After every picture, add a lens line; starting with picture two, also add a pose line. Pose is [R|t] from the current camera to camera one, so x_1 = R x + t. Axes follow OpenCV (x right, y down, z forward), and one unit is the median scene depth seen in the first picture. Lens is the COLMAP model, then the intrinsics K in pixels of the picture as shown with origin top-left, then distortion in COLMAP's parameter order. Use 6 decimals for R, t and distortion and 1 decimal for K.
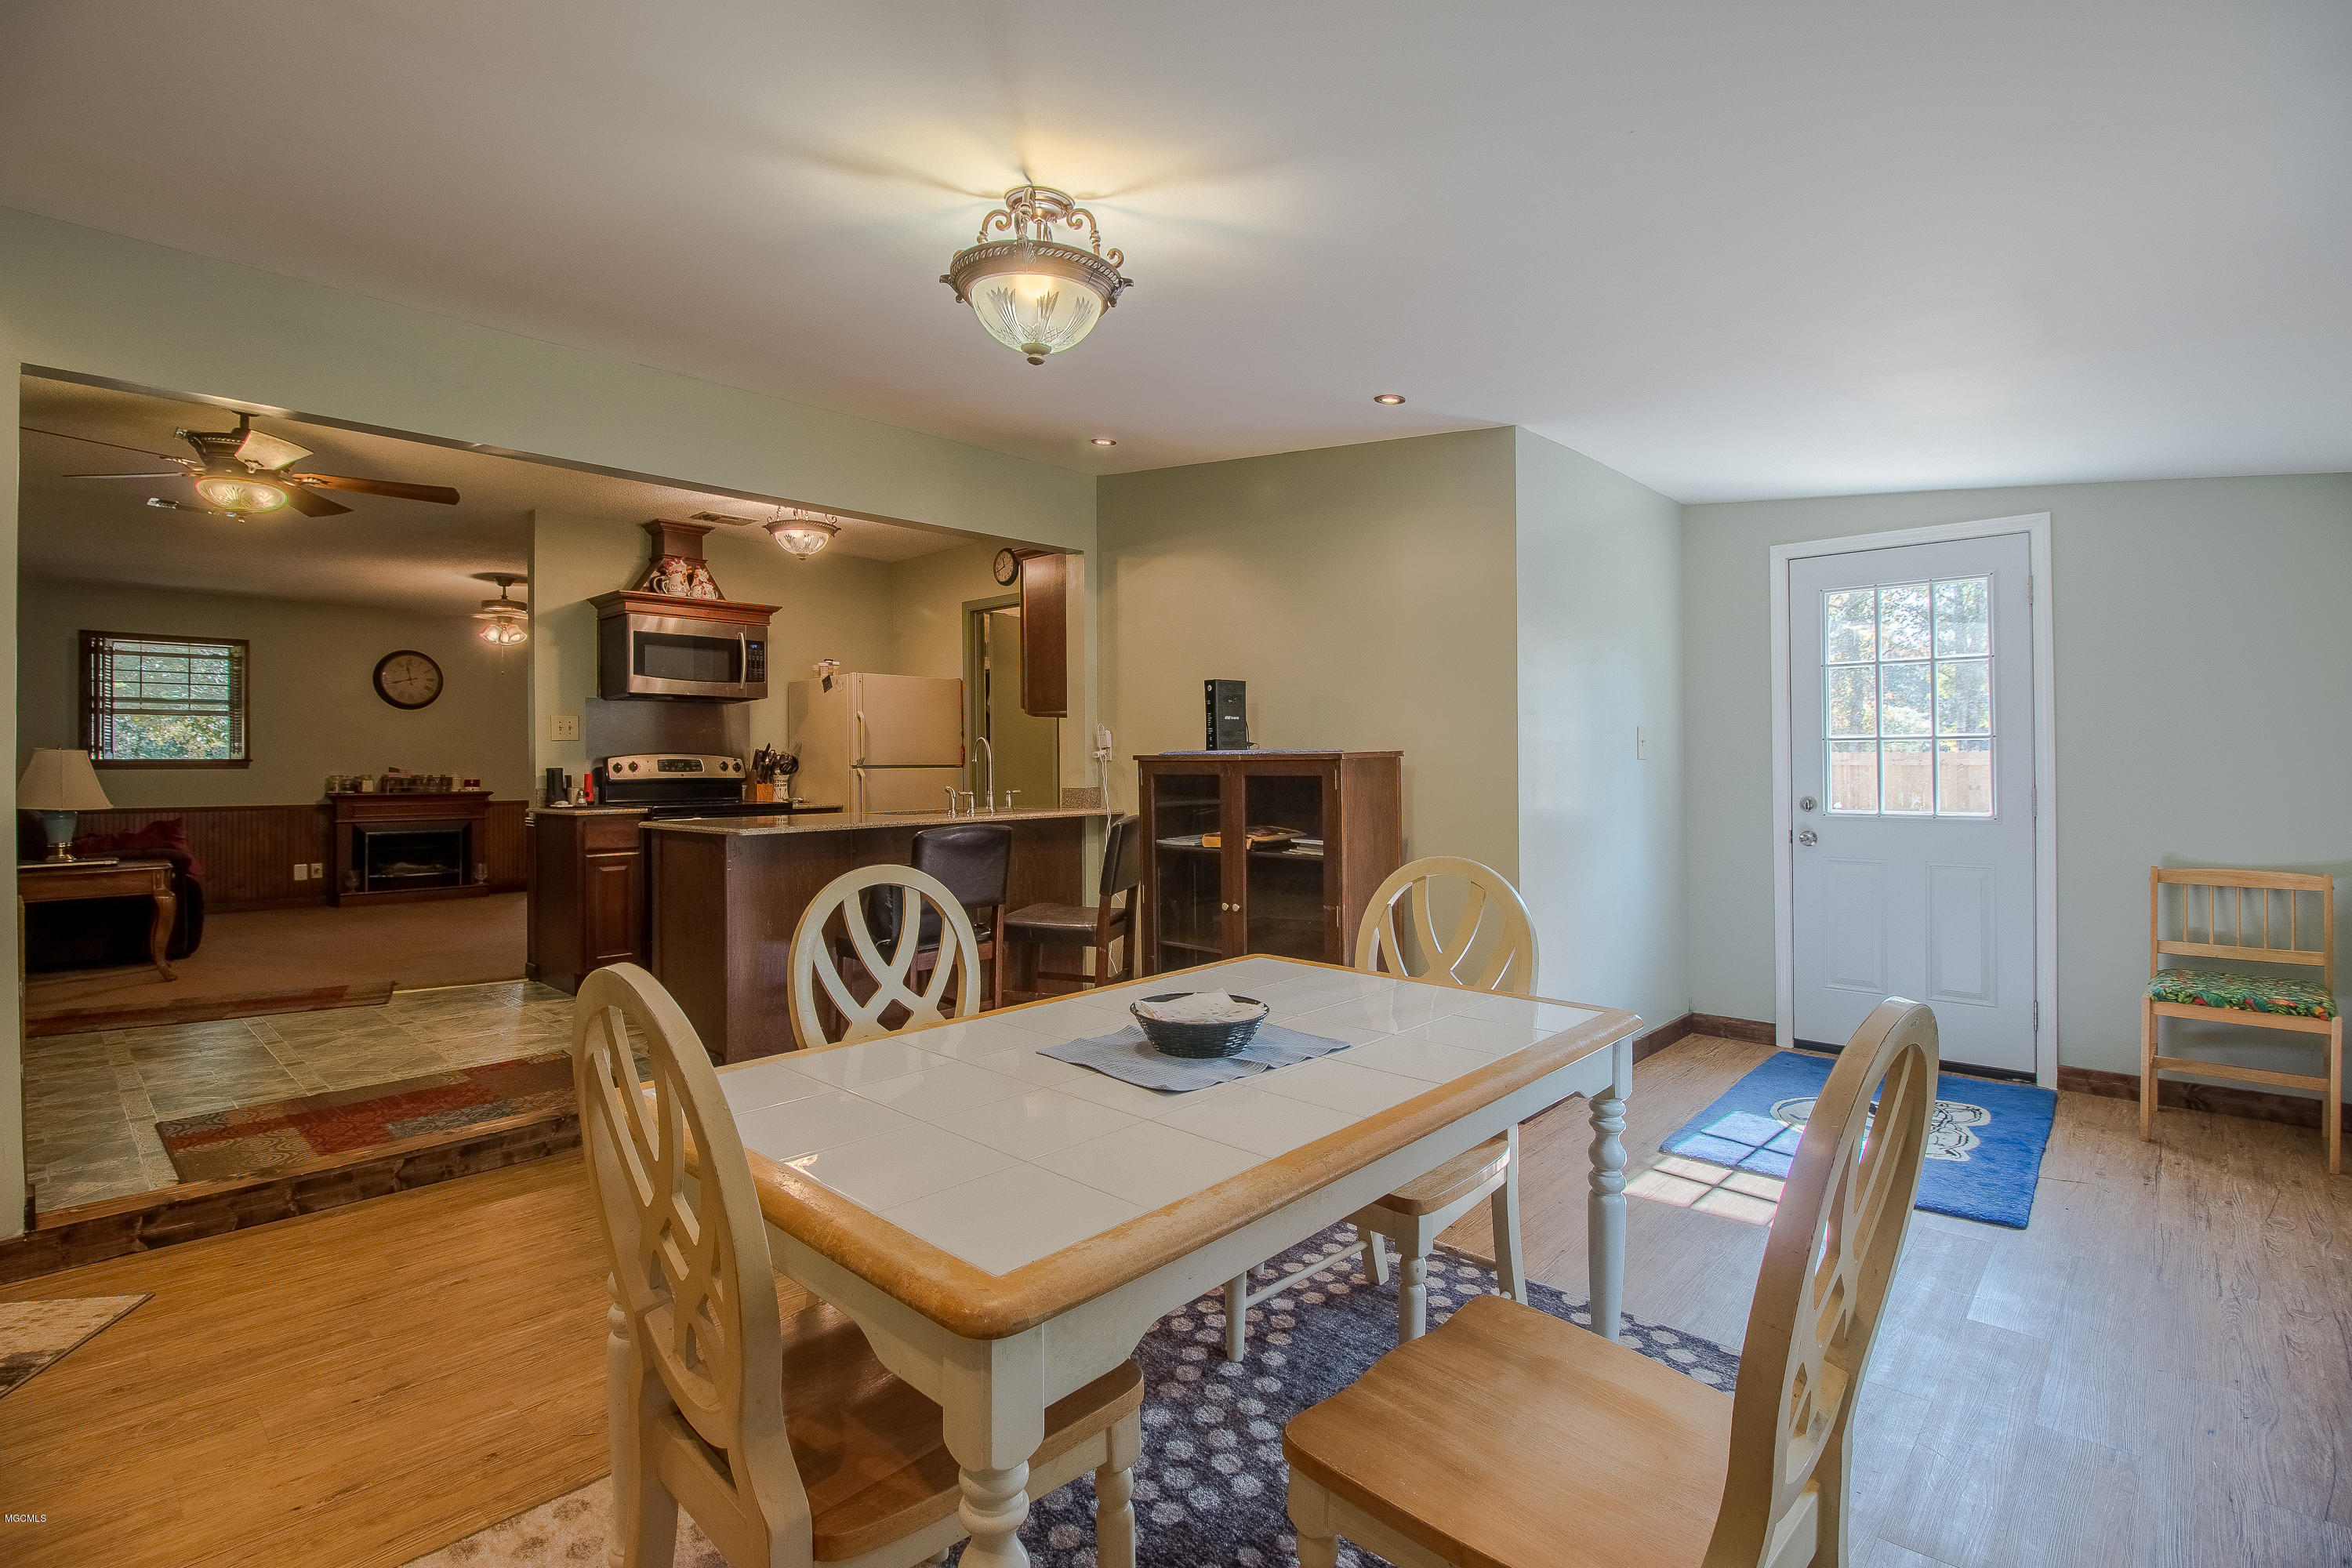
lens RADIAL K [[1084.7, 0, 1171.8], [0, 1084.7, 765.7], [0, 0, 1]] dist [0.001067, -0.009143]
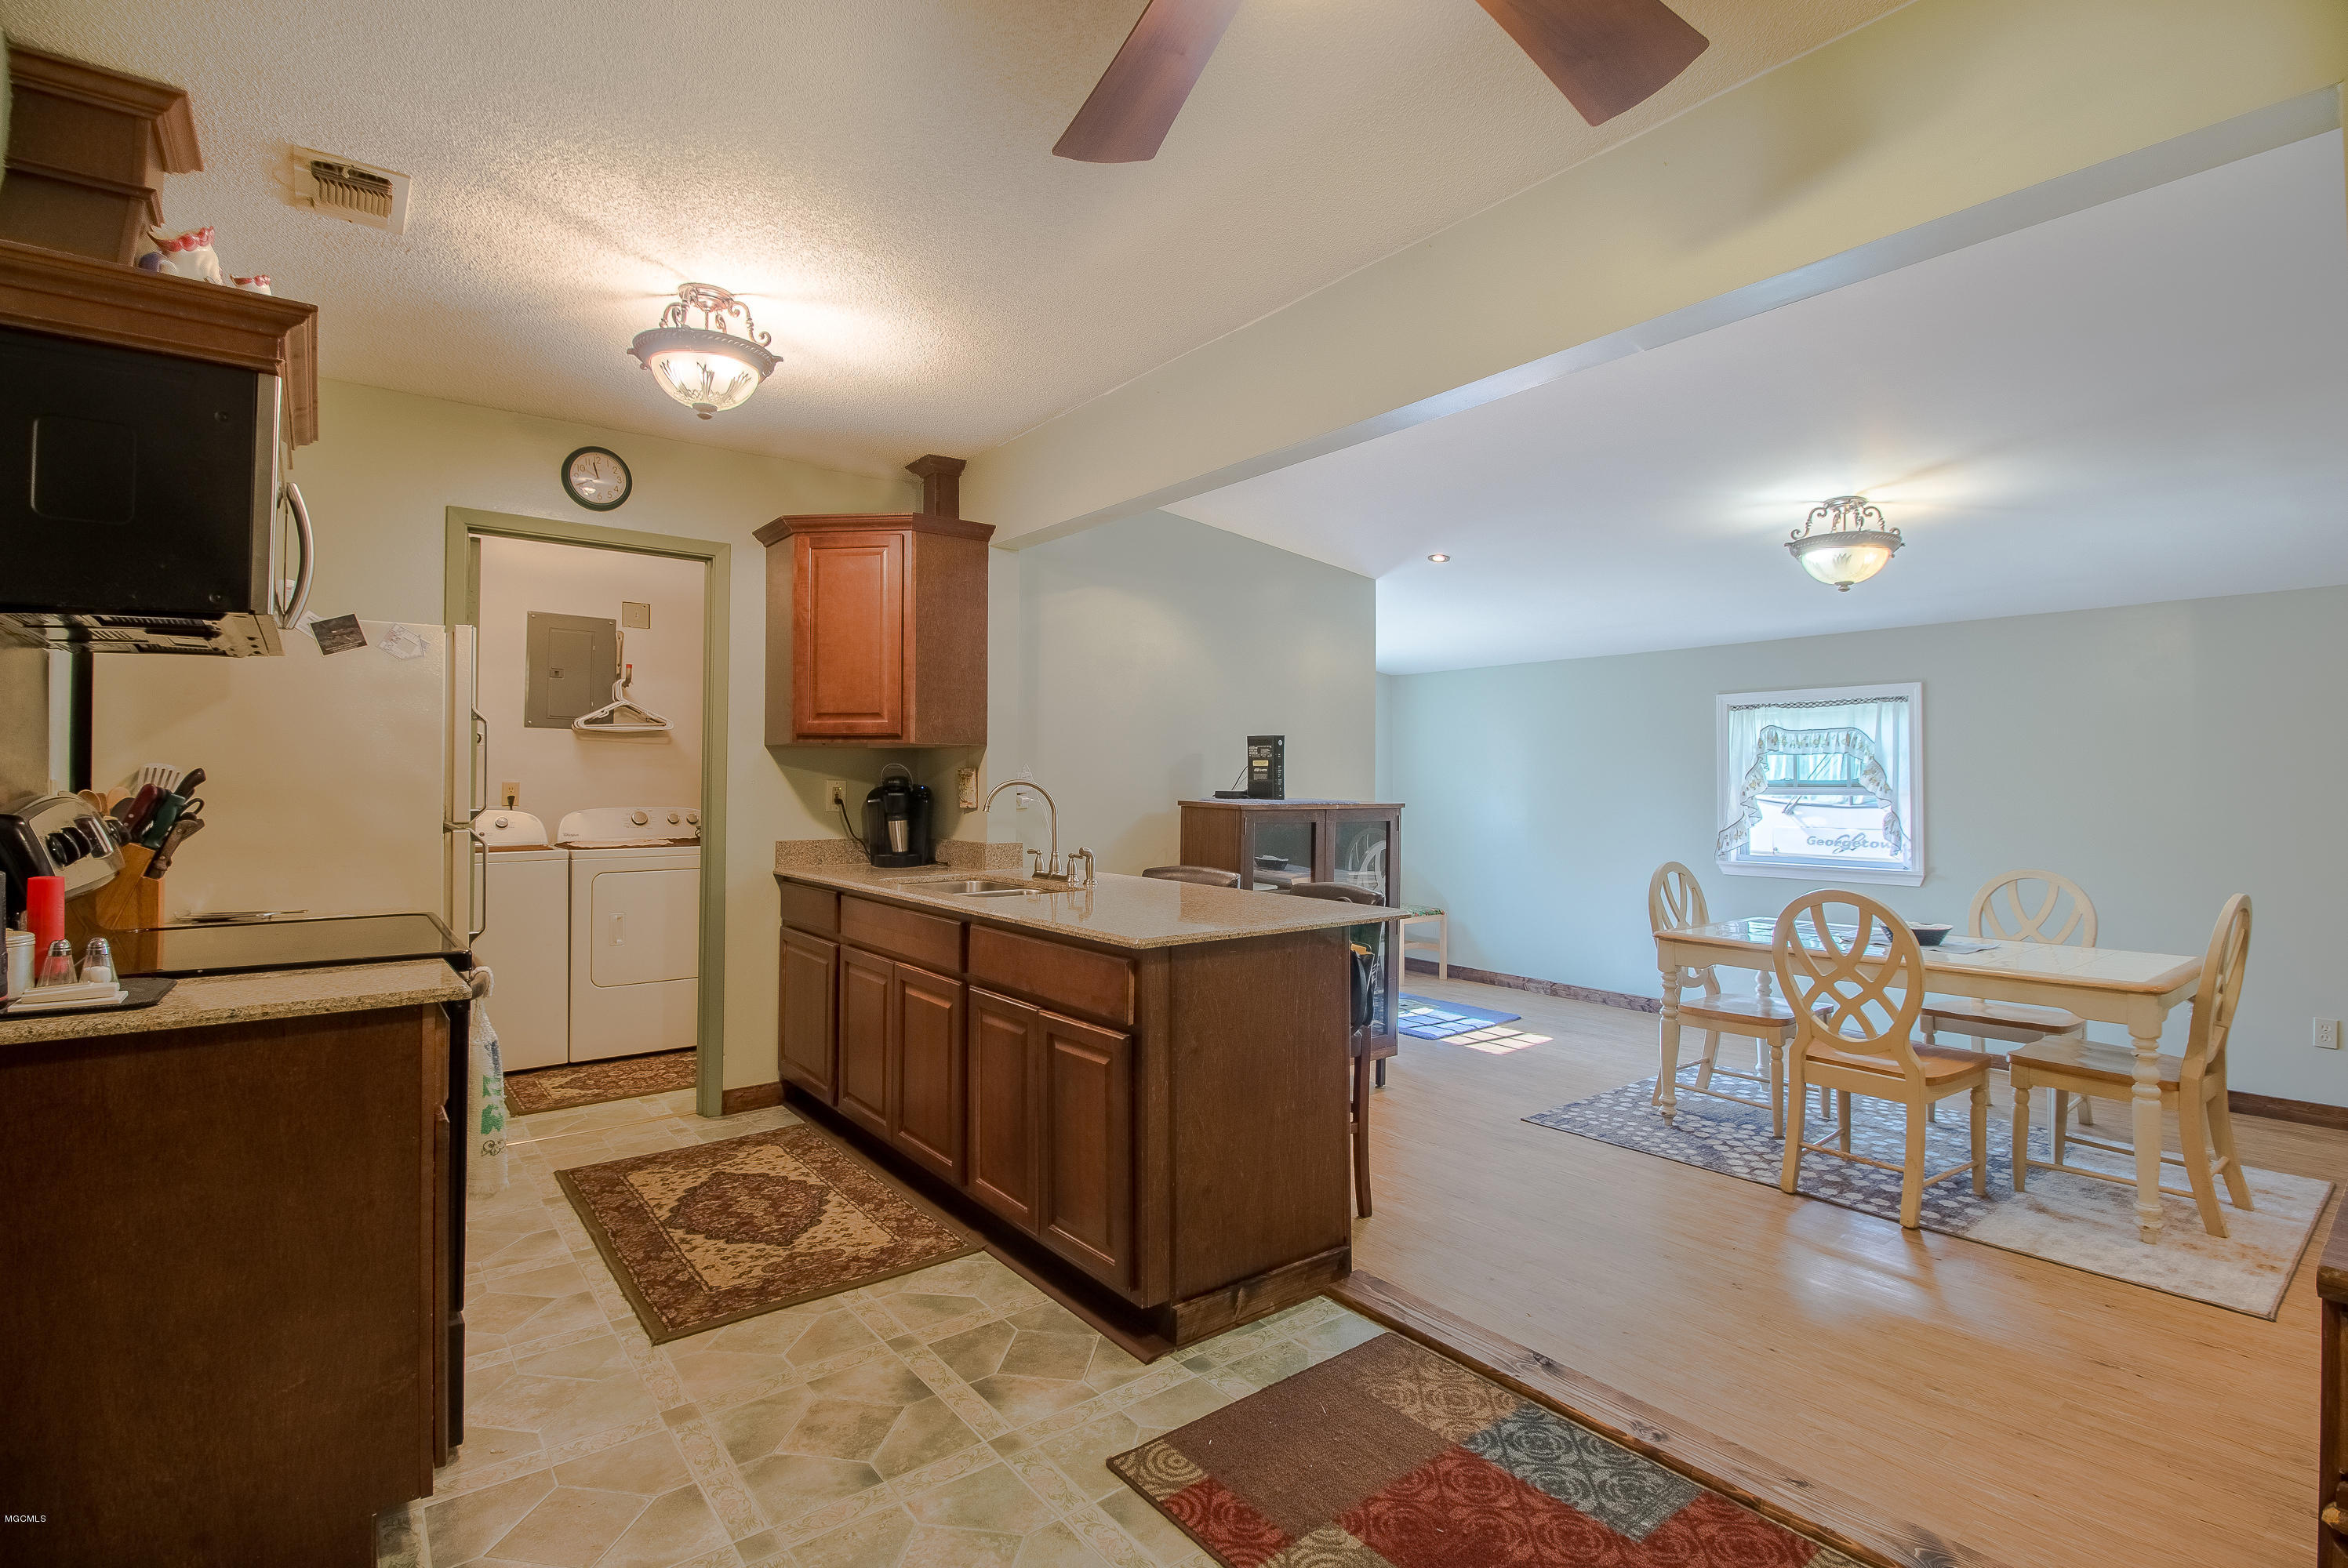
lens RADIAL K [[1099.7, 0, 1174.0], [0, 1099.7, 784.0], [0, 0, 1]] dist [-0.000130, -0.000005]
pose [[0.150812, 0.009391, 0.988518, -0.723942], [0.000217, 0.999955, -0.009533, -0.012576], [-0.988563, 0.001652, 0.150803, 0.628875]]
